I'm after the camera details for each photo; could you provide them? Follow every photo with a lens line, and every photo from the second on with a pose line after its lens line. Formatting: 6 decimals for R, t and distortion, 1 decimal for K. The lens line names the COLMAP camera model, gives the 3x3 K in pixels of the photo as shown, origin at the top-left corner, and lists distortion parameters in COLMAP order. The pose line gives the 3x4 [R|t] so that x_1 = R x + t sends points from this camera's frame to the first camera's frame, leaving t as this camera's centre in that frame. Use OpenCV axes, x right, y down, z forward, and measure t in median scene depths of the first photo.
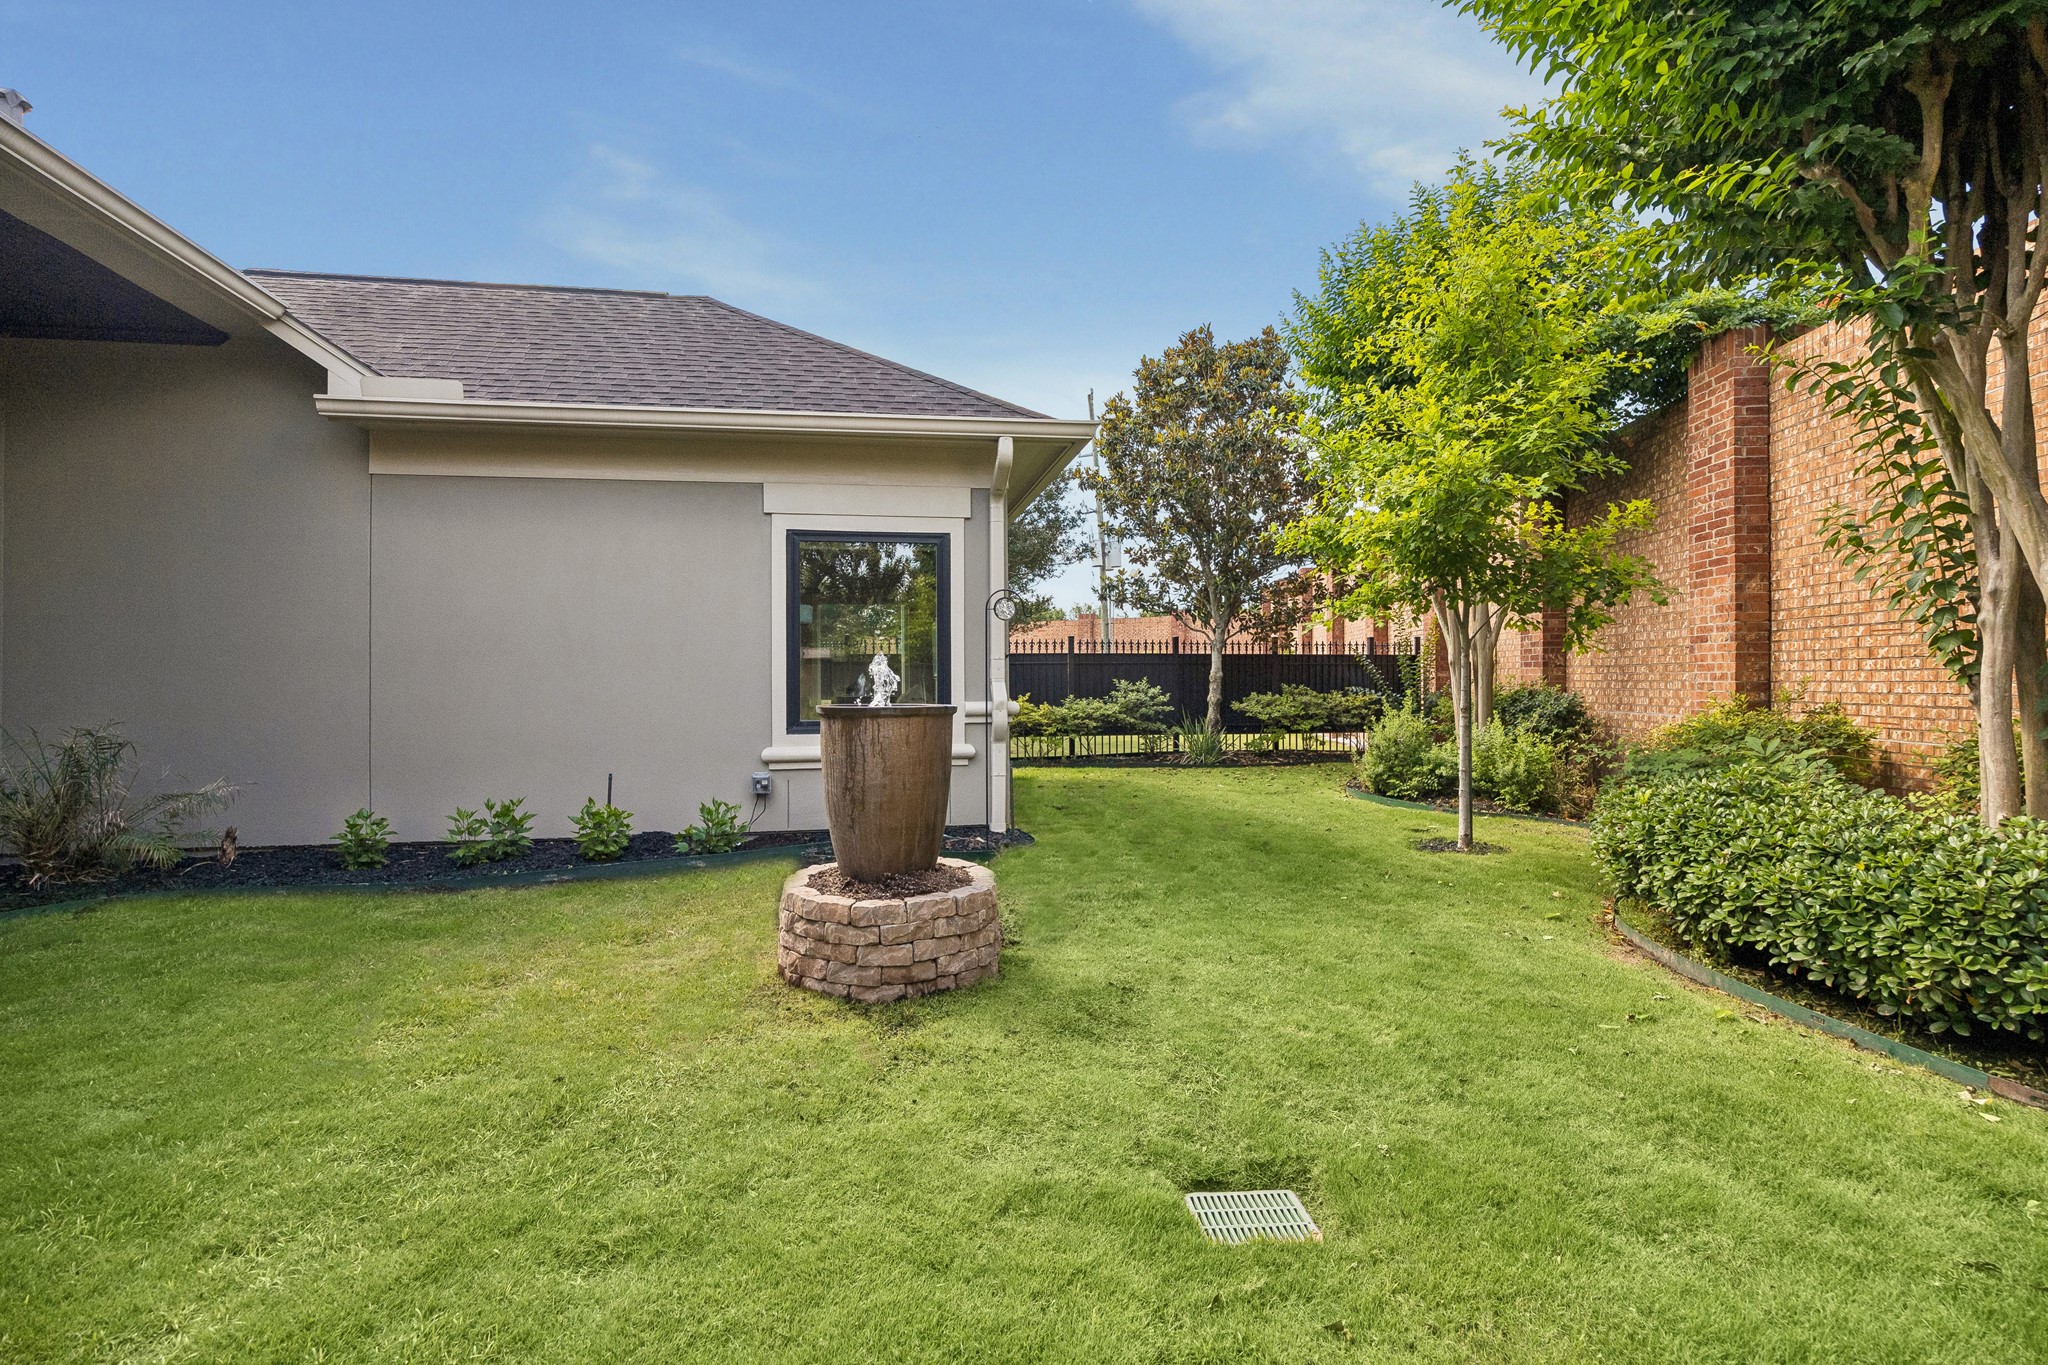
lens RADIAL K [[996.5, 0, 1011.7], [0, 996.5, 662.1], [0, 0, 1]] dist [0.000703, 0.000155]
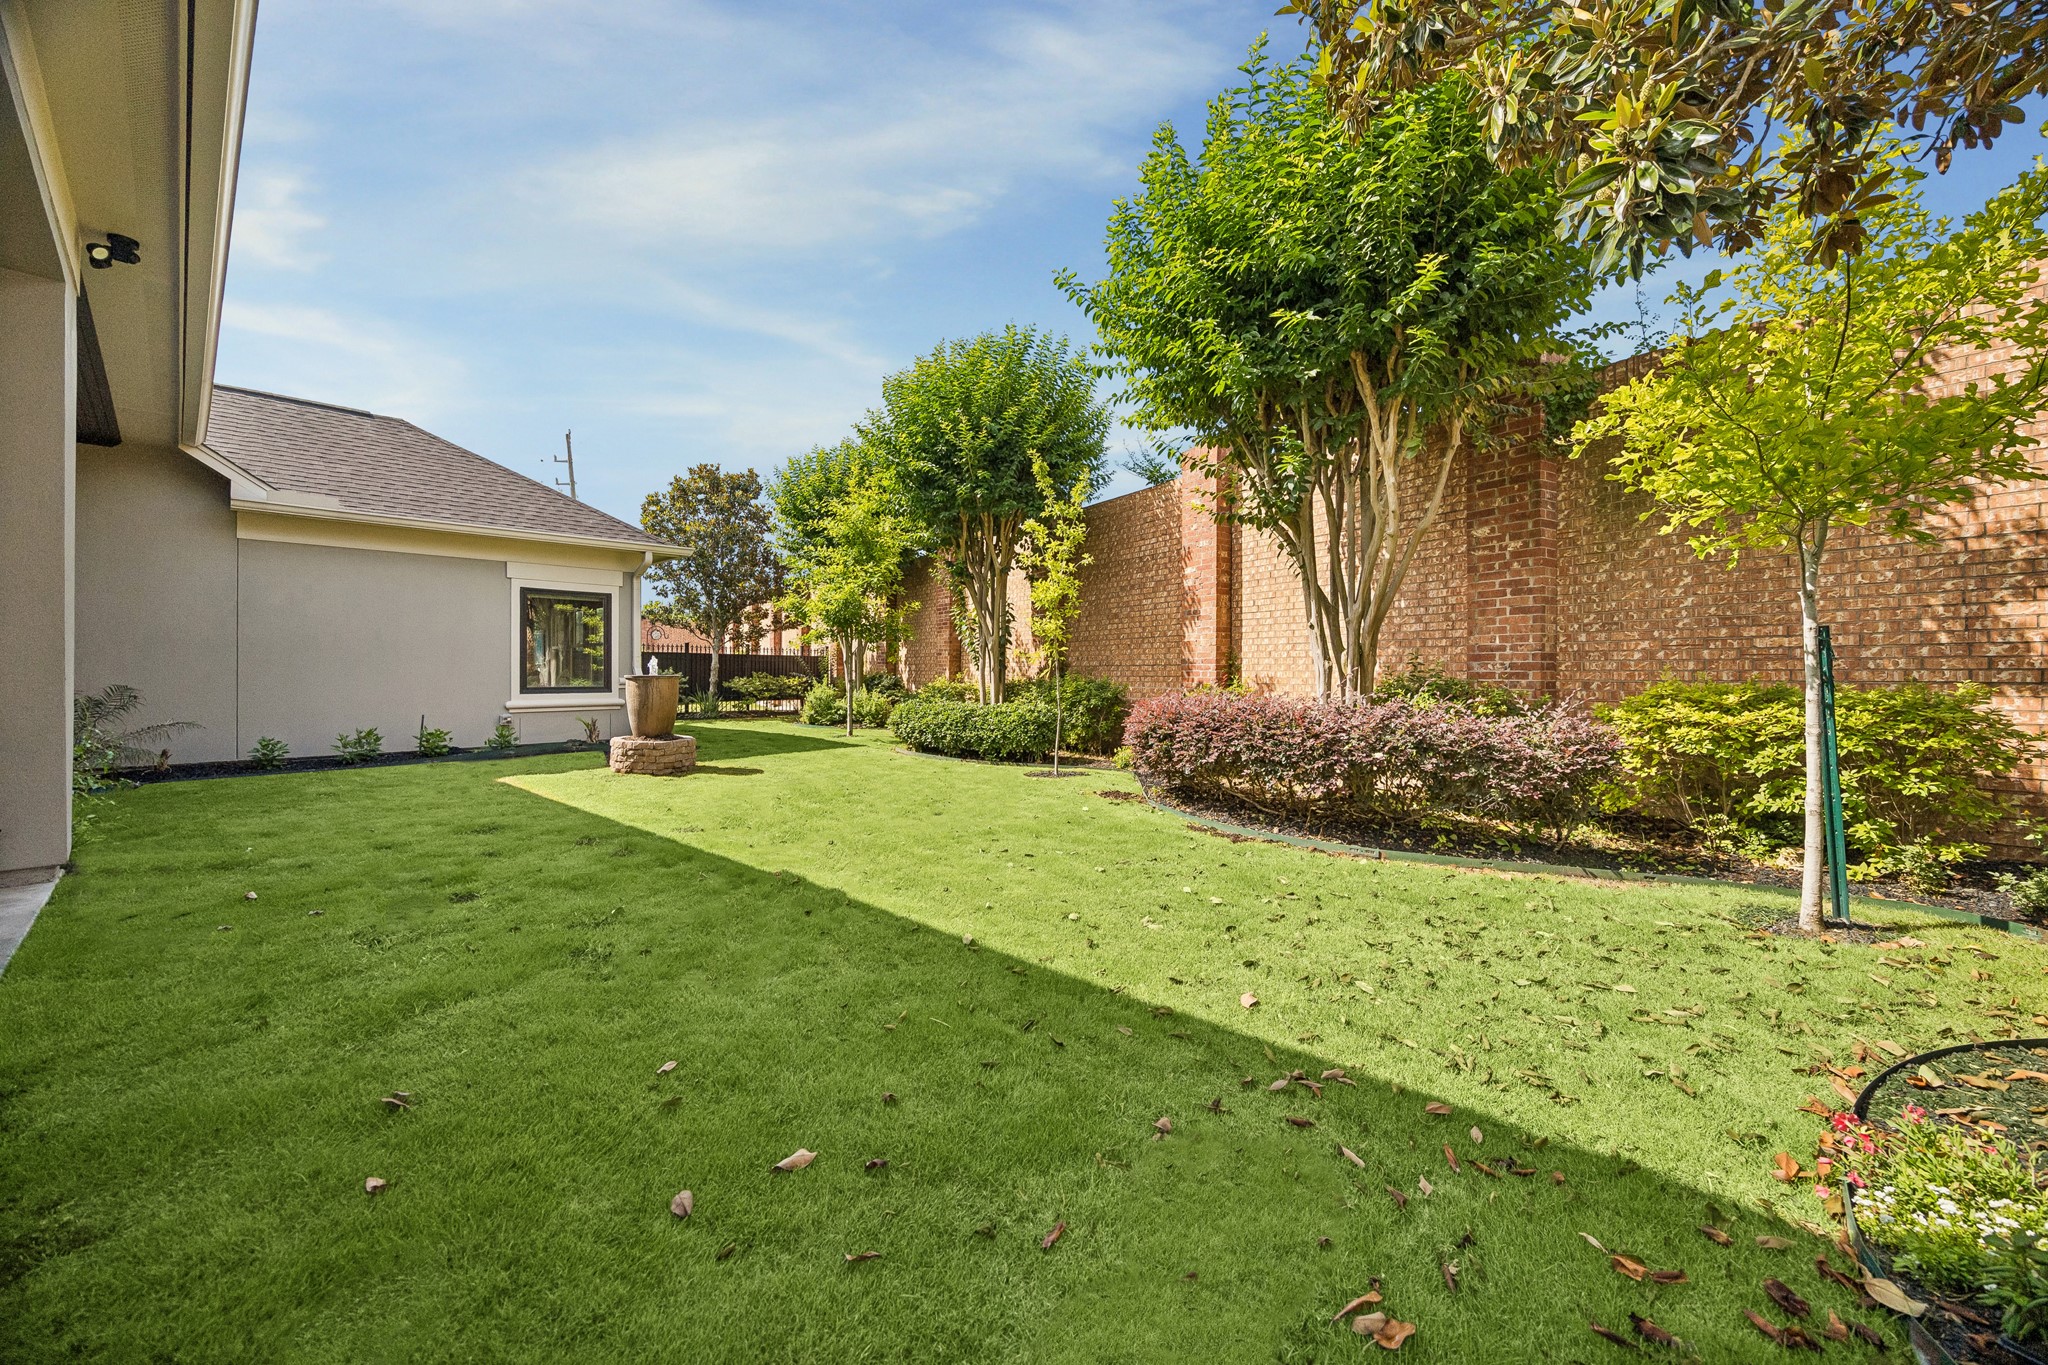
lens RADIAL K [[787.8, 0, 1014.2], [0, 787.8, 667.7], [0, 0, 1]] dist [-0.000756, -0.000110]
pose [[0.808571, 0.011002, 0.588296, -0.254031], [-0.018178, 0.999815, 0.006286, -0.004009], [-0.588118, -0.015777, 0.808621, -0.567913]]
